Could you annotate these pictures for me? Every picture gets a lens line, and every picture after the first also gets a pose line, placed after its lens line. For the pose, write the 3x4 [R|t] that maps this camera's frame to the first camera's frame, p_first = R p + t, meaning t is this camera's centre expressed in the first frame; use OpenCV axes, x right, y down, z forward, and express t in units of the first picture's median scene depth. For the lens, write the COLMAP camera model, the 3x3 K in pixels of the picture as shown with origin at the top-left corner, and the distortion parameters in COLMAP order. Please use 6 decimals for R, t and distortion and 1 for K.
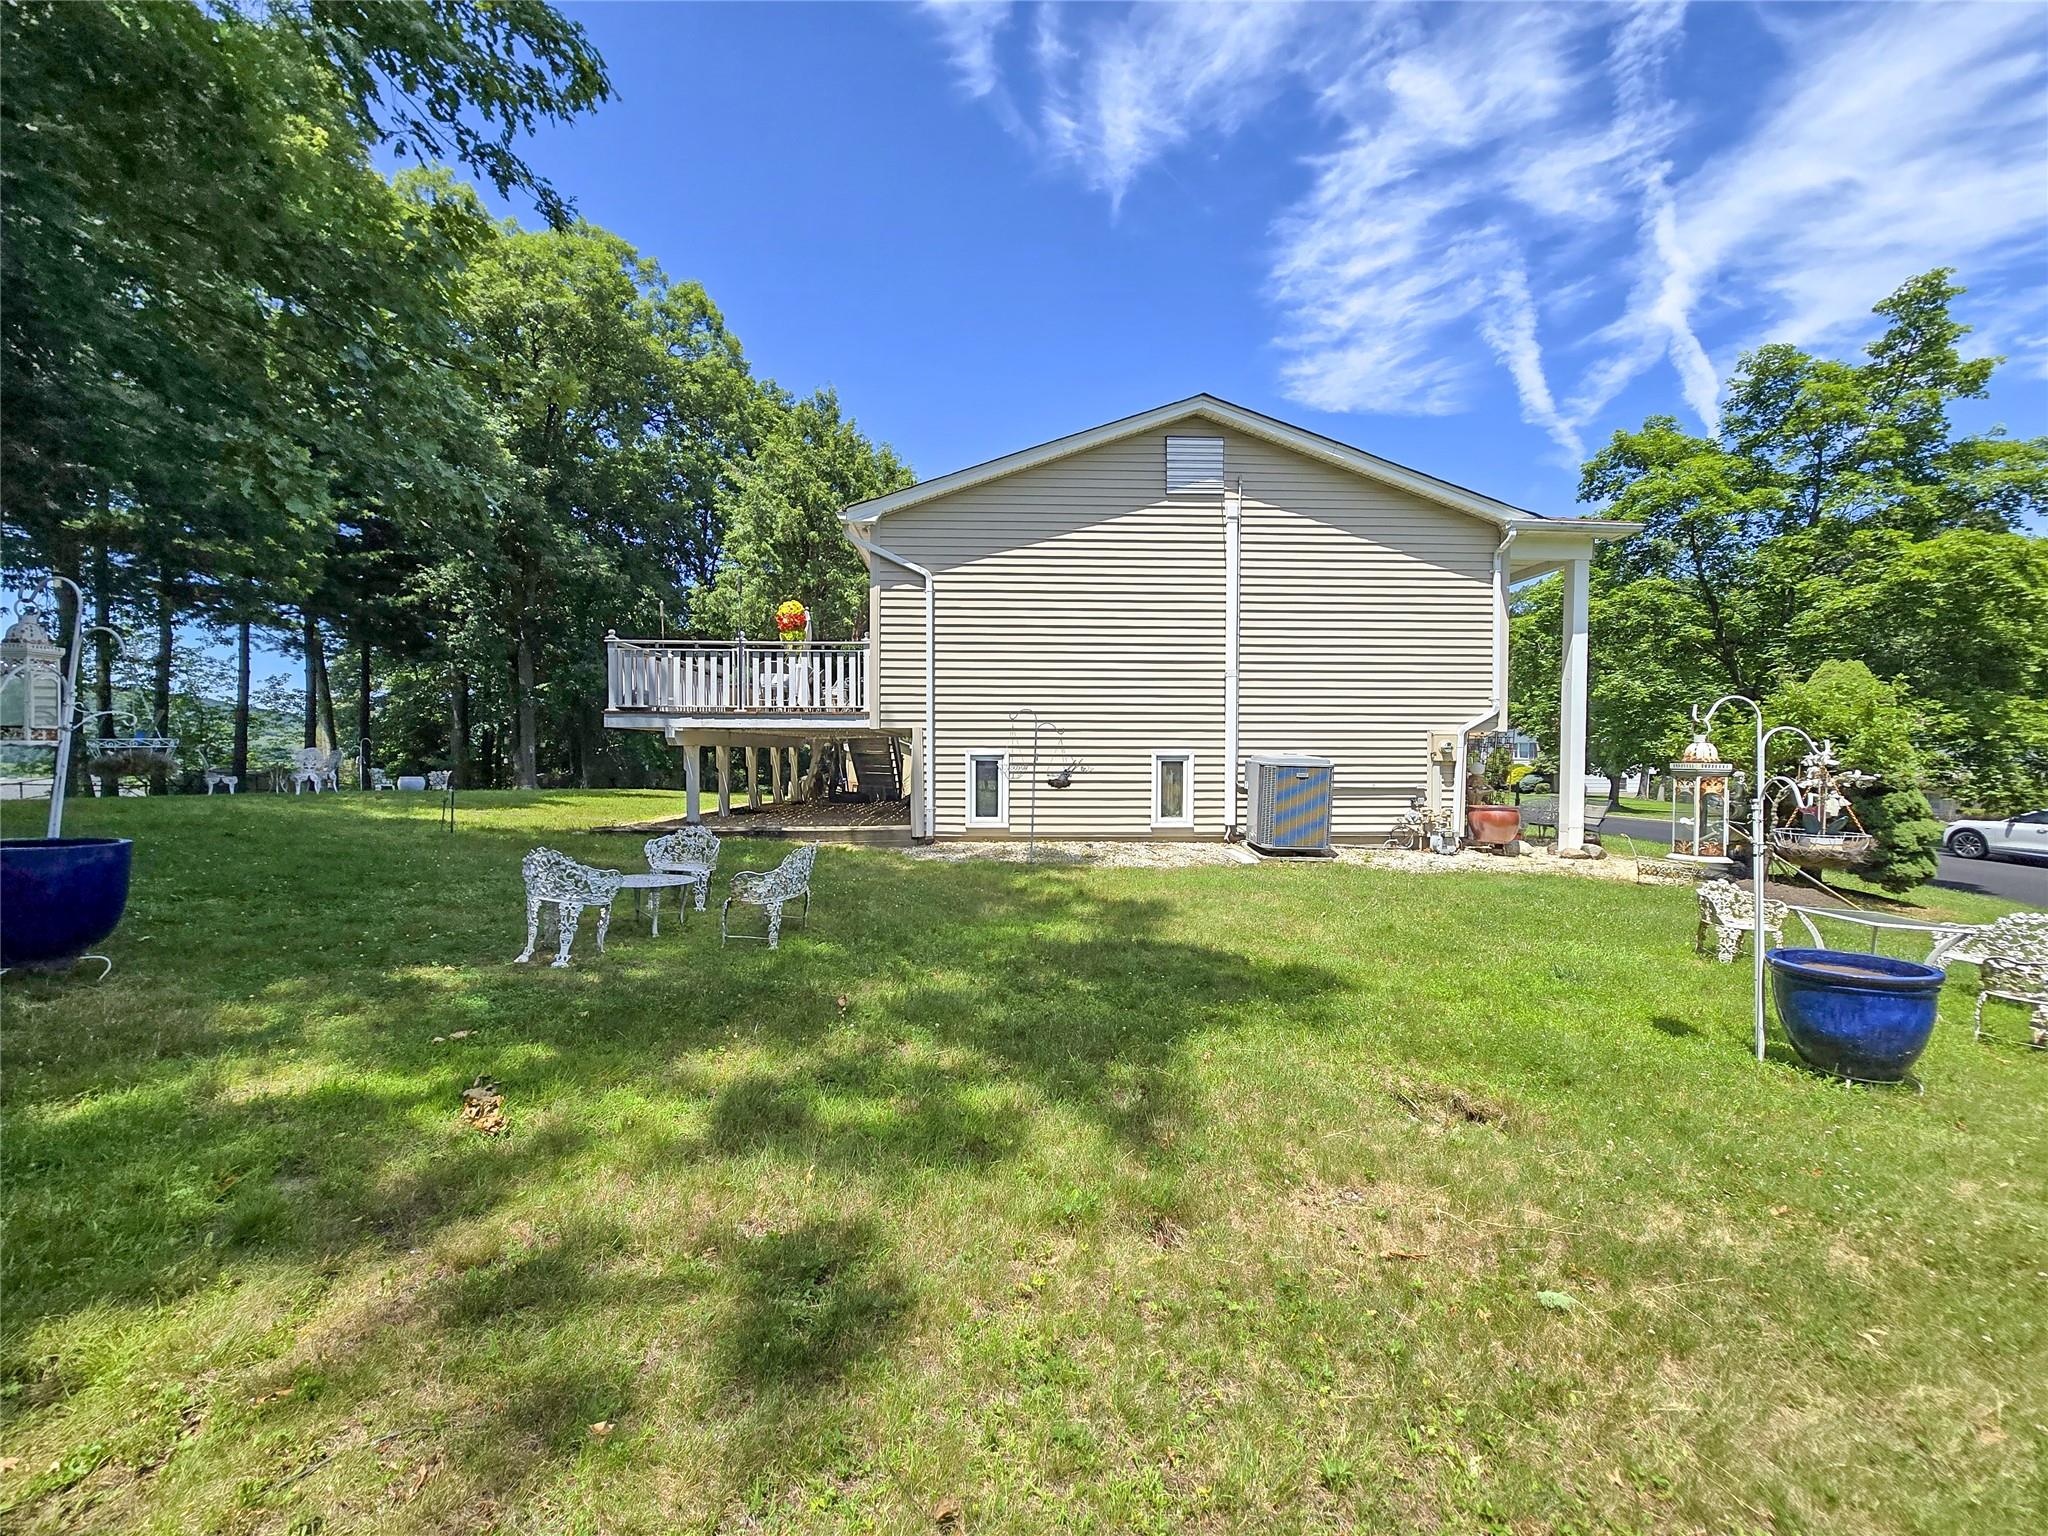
lens RADIAL K [[838.9, 0, 1024.0], [0, 838.9, 768.0], [0, 0, 1]] dist [-0.002060, -0.000760]
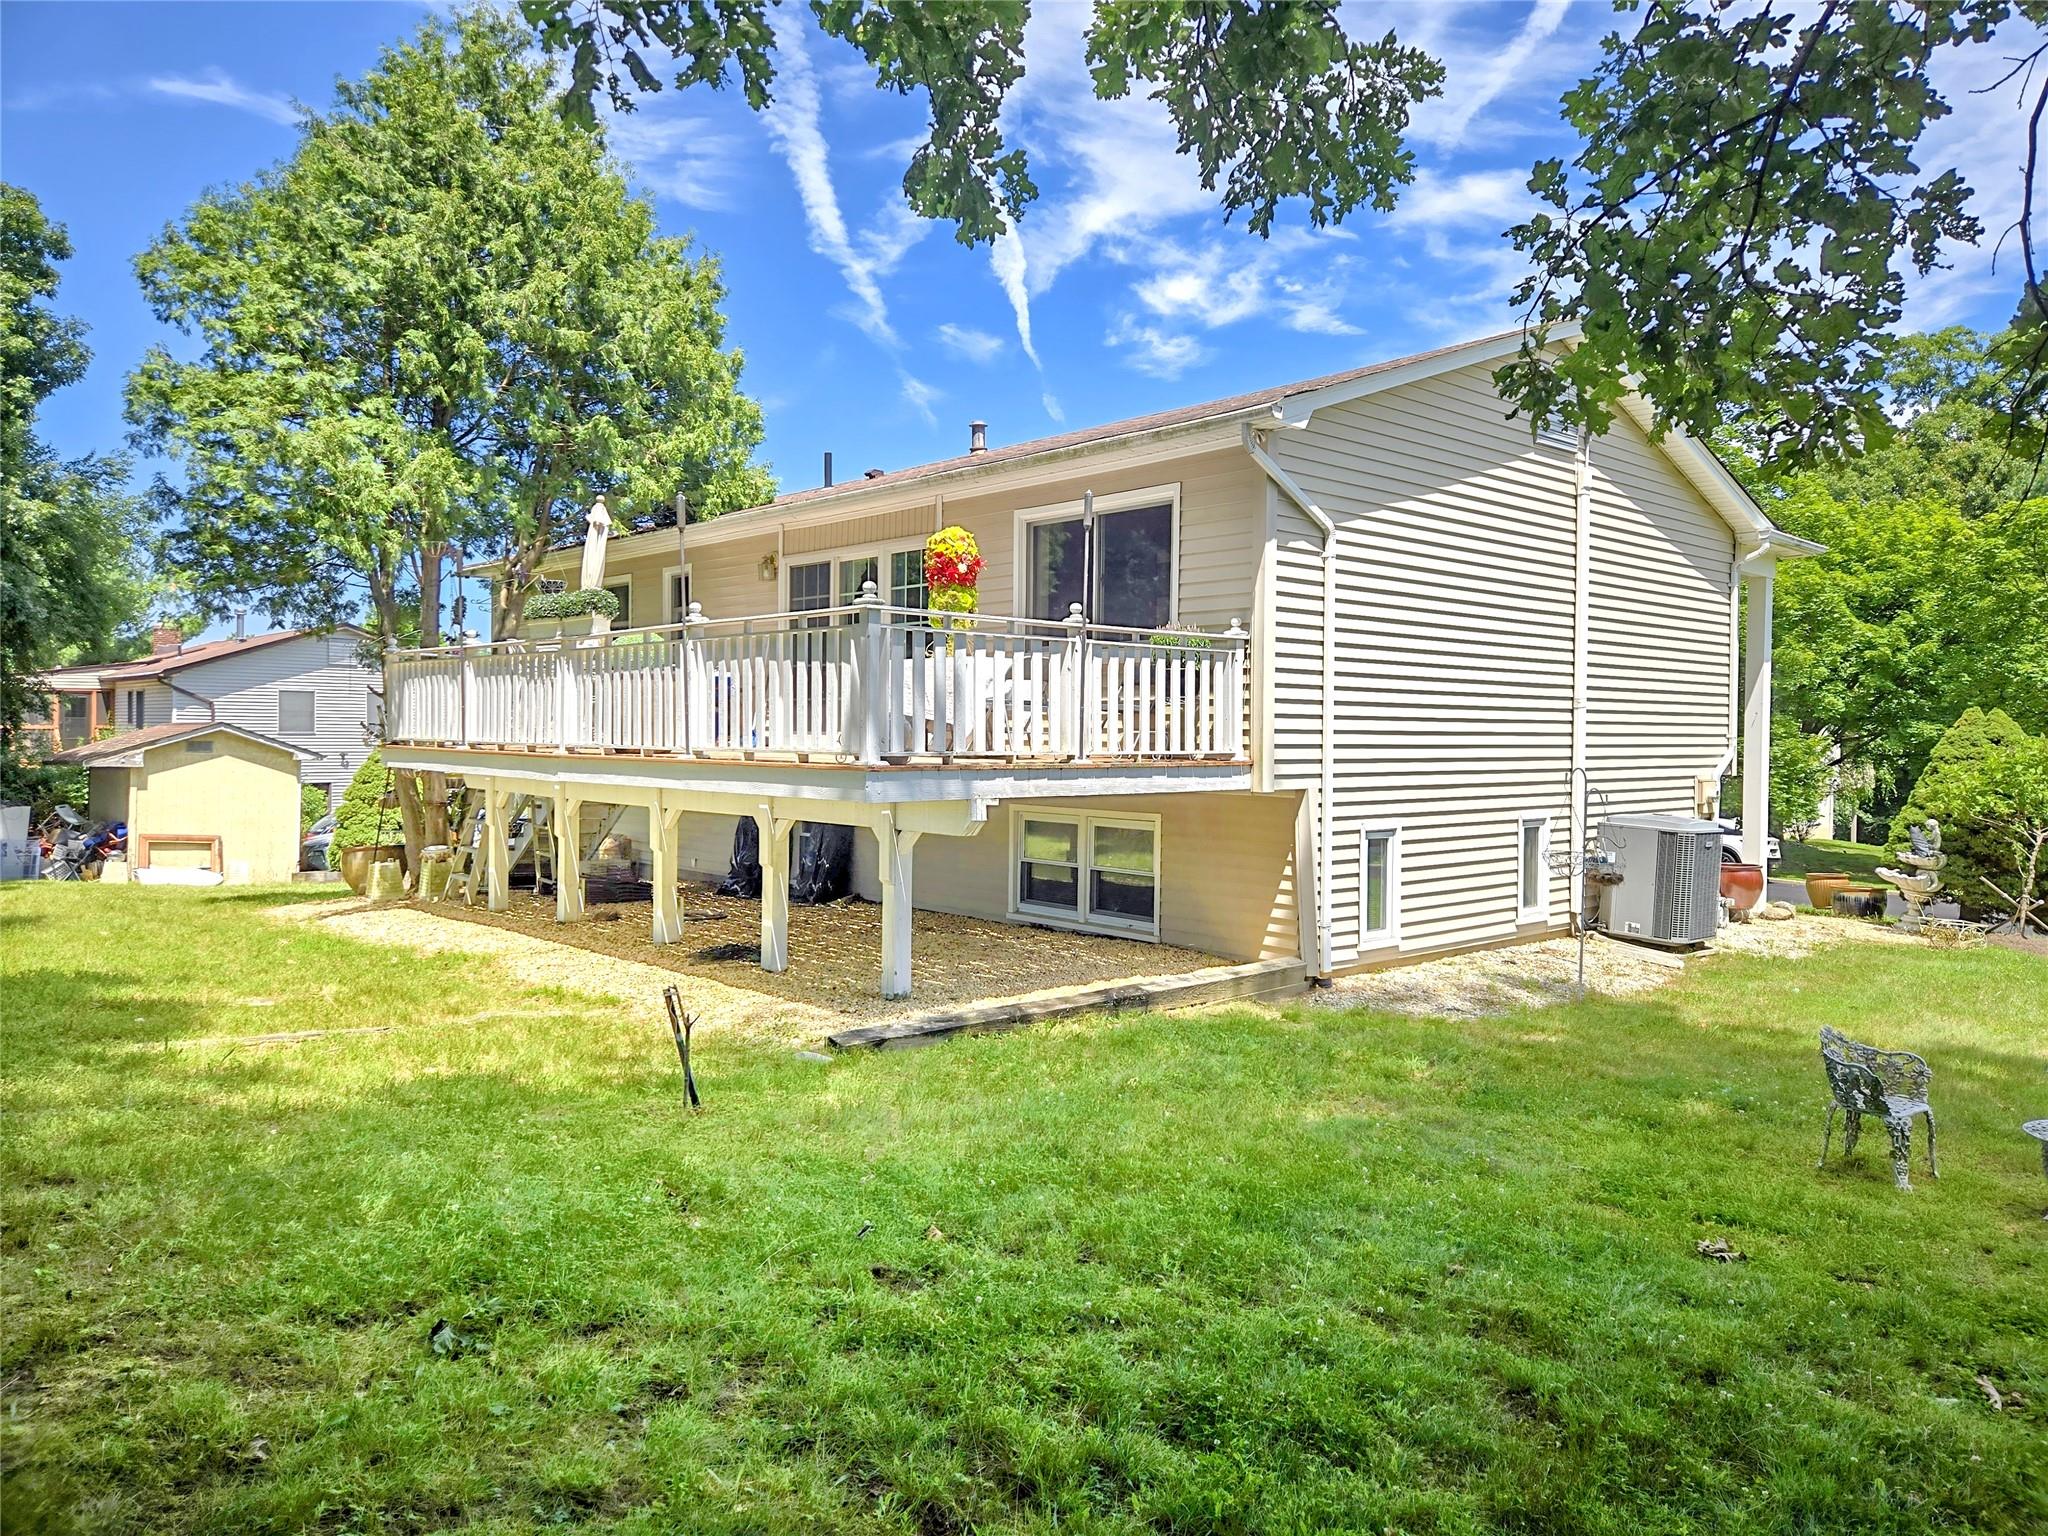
lens RADIAL K [[1387.3, 0, 1024.0], [0, 1387.3, 768.0], [0, 0, 1]] dist [0.053781, -0.000223]
pose [[0.765160, -0.011710, 0.643734, -0.890991], [0.004695, 0.999909, 0.012609, -0.074674], [-0.643823, -0.006626, 0.765146, 0.383219]]
